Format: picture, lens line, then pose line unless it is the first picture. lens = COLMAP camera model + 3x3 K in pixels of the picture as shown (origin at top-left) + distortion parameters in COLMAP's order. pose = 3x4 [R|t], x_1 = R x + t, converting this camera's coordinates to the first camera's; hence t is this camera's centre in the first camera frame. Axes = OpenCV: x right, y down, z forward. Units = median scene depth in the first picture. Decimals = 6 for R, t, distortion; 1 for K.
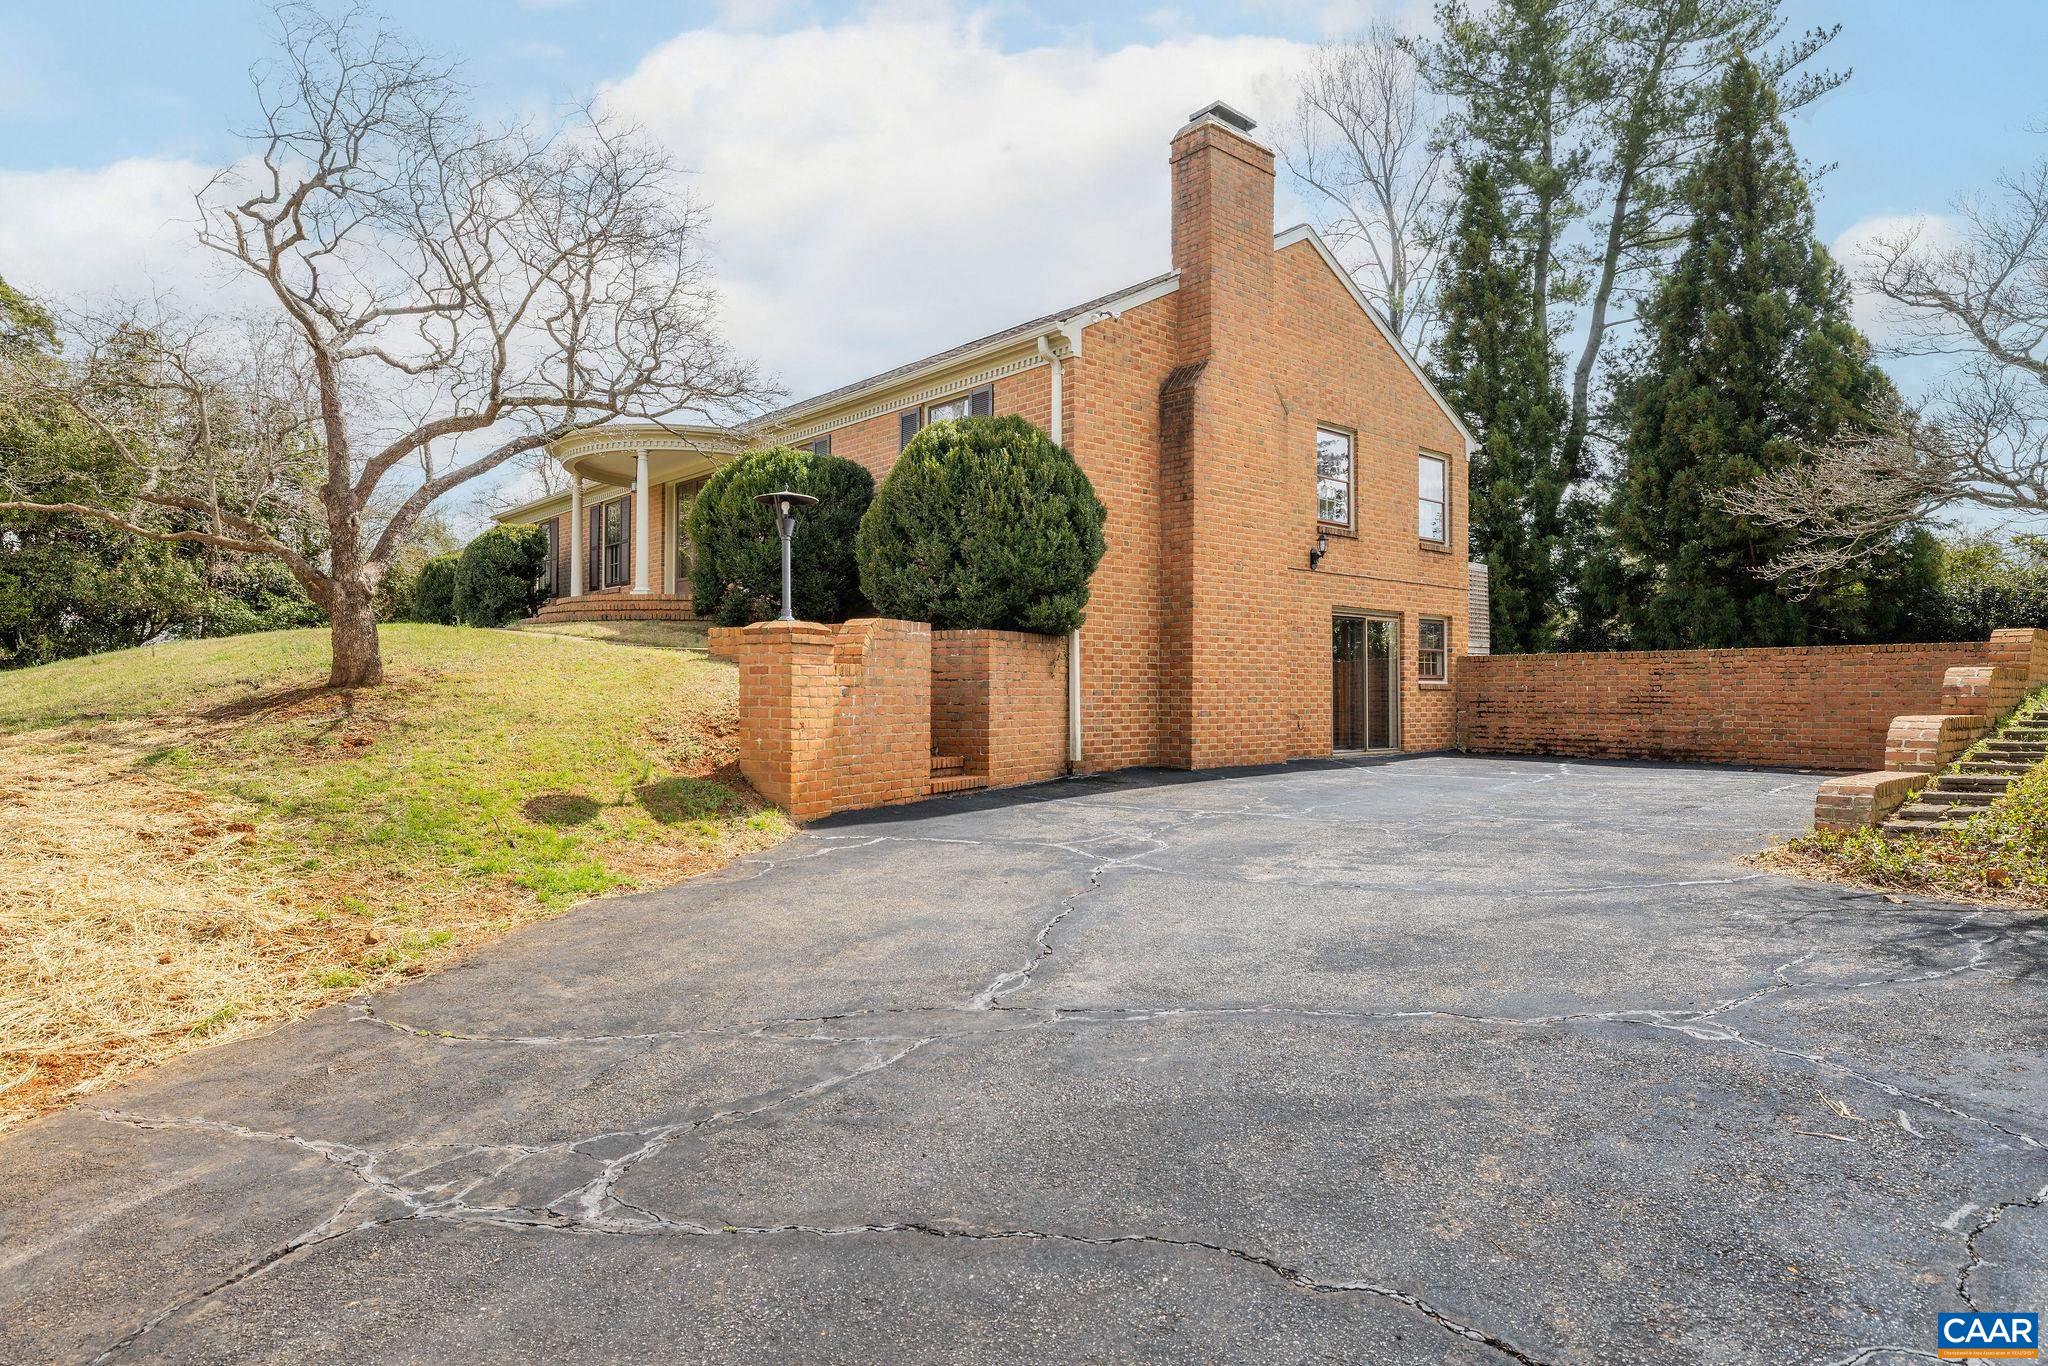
lens RADIAL K [[1181.4, 0, 1032.8], [0, 1181.4, 687.7], [0, 0, 1]] dist [0.015416, 0.001957]
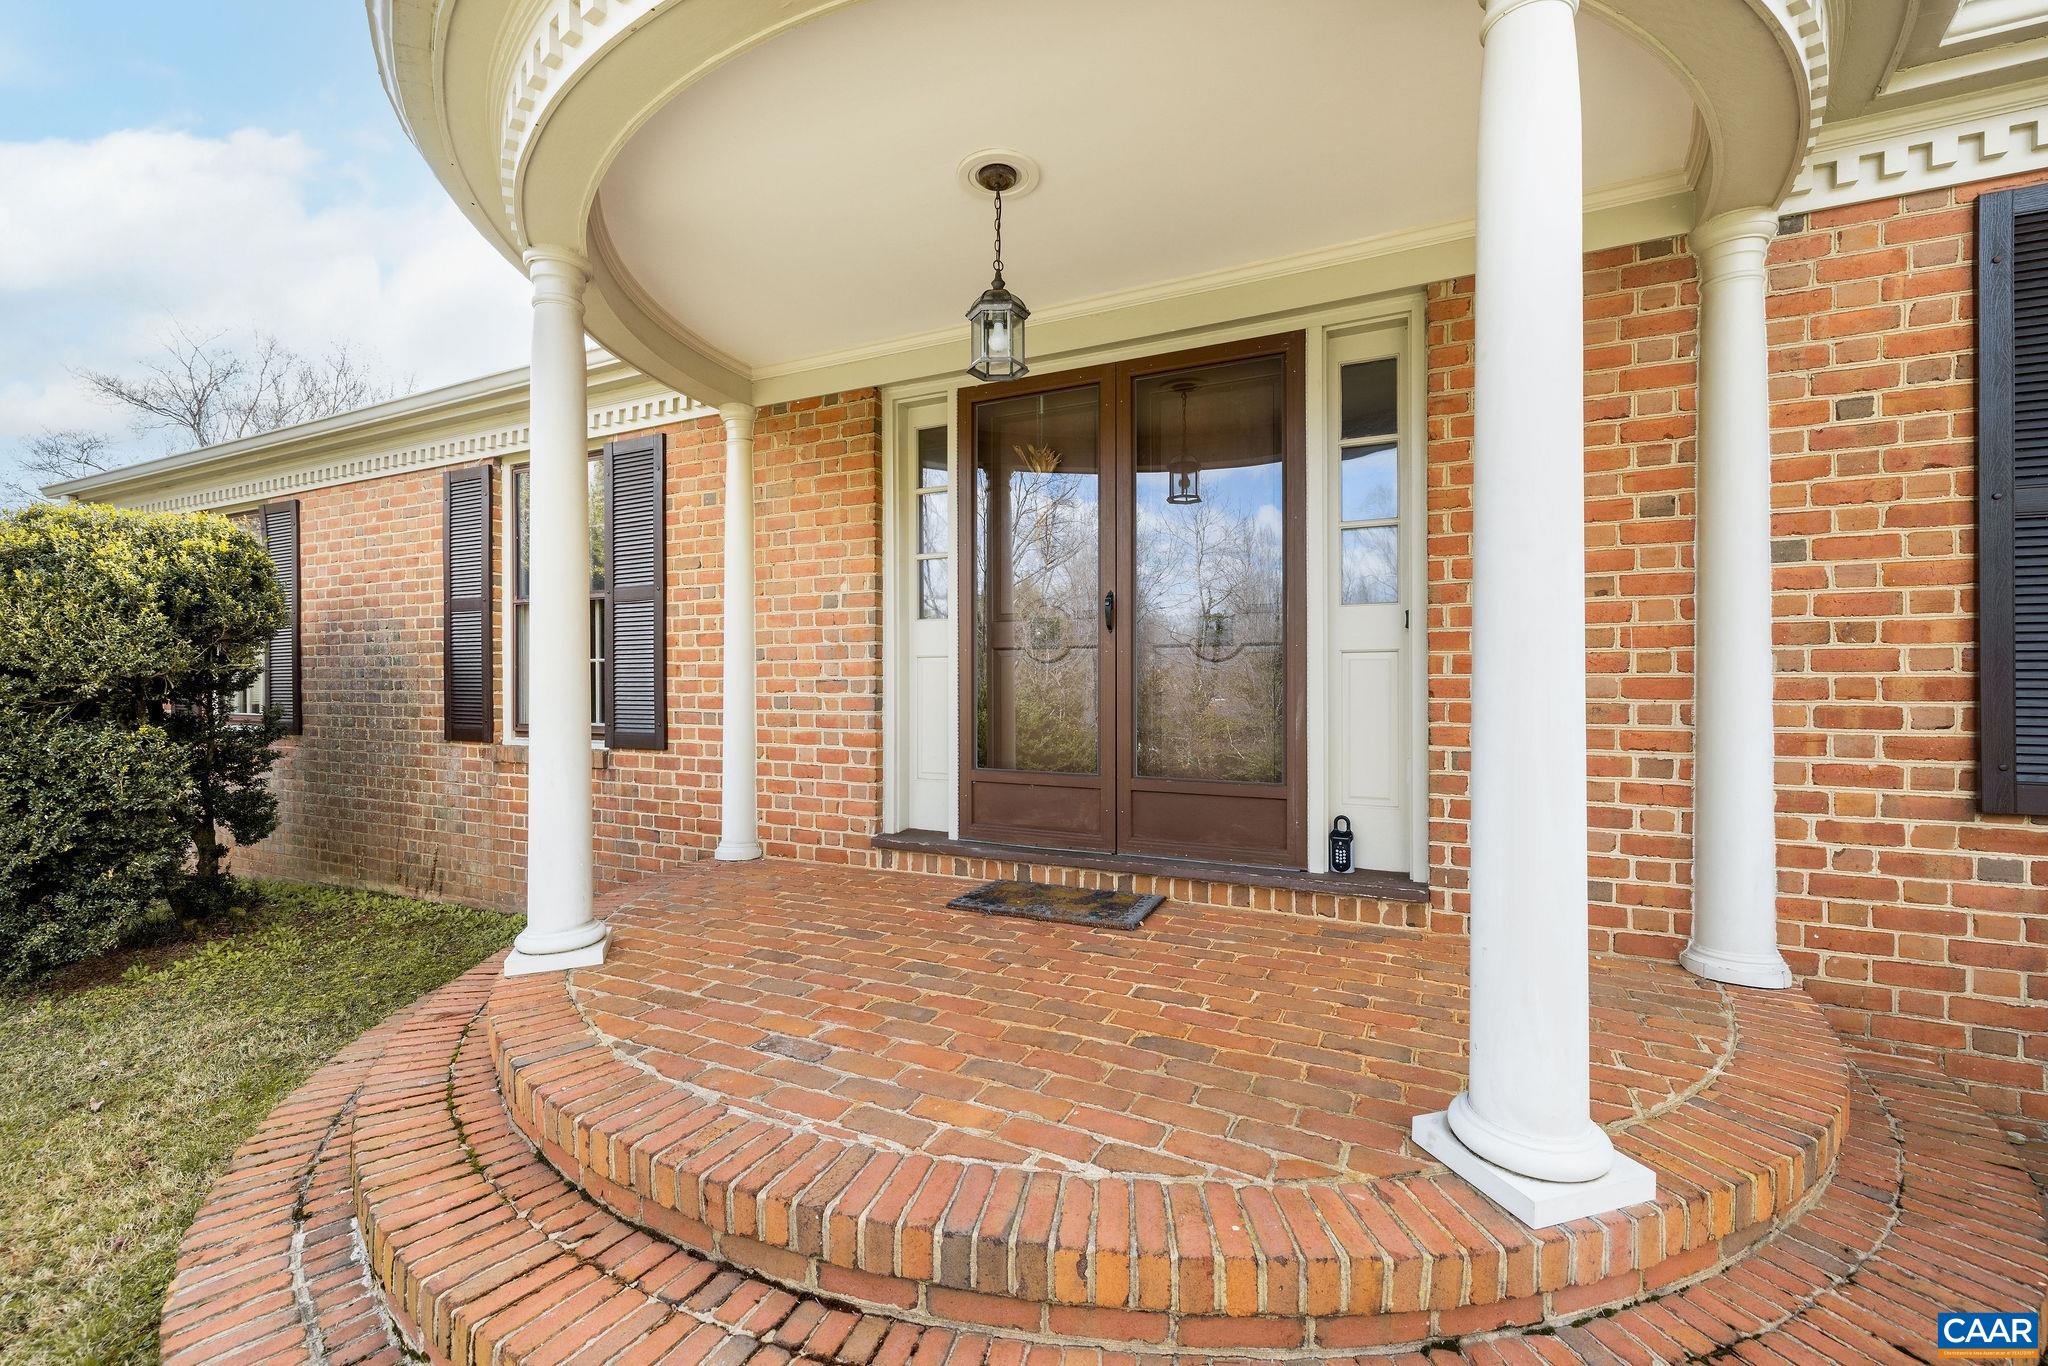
lens RADIAL K [[870.1, 0, 1029.2], [0, 870.1, 680.9], [0, 0, 1]] dist [0.002905, 0.001075]
pose [[0.927749, -0.005142, 0.373169, -0.424767], [0.002119, 0.999962, 0.008510, -0.132592], [-0.373198, -0.007104, 0.927724, 0.977818]]
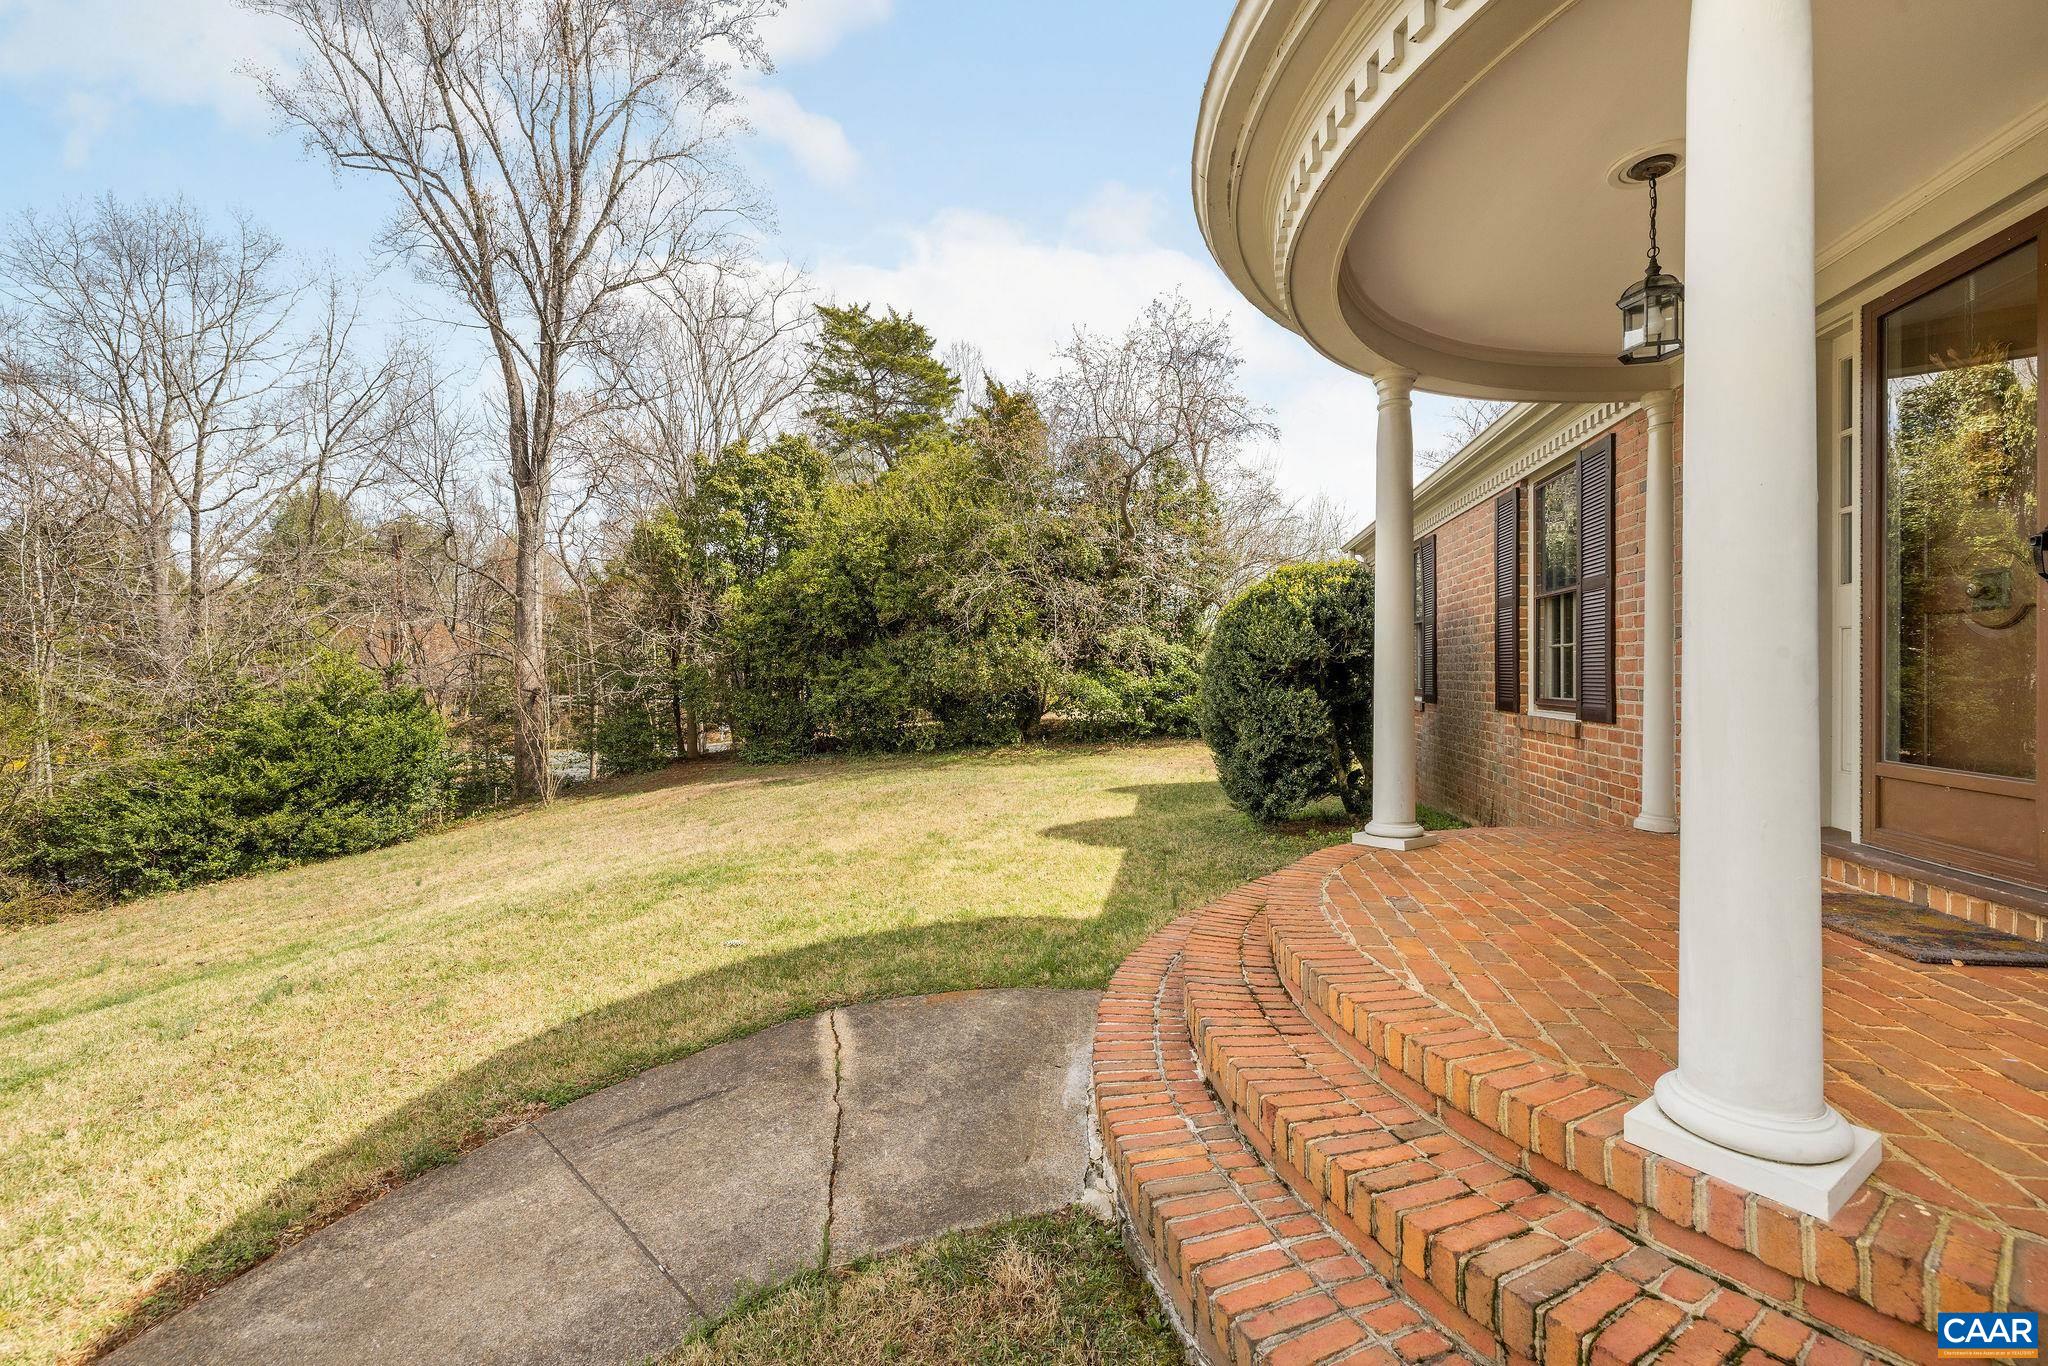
lens RADIAL K [[870.1, 0, 1015.9], [0, 870.1, 676.5], [0, 0, 1]] dist [0.002905, 0.001075]
pose [[0.599450, 0.001250, -0.800411, -0.318123], [0.007053, 0.999952, 0.006844, -0.128701], [0.800381, -0.009748, 0.599413, 0.933783]]
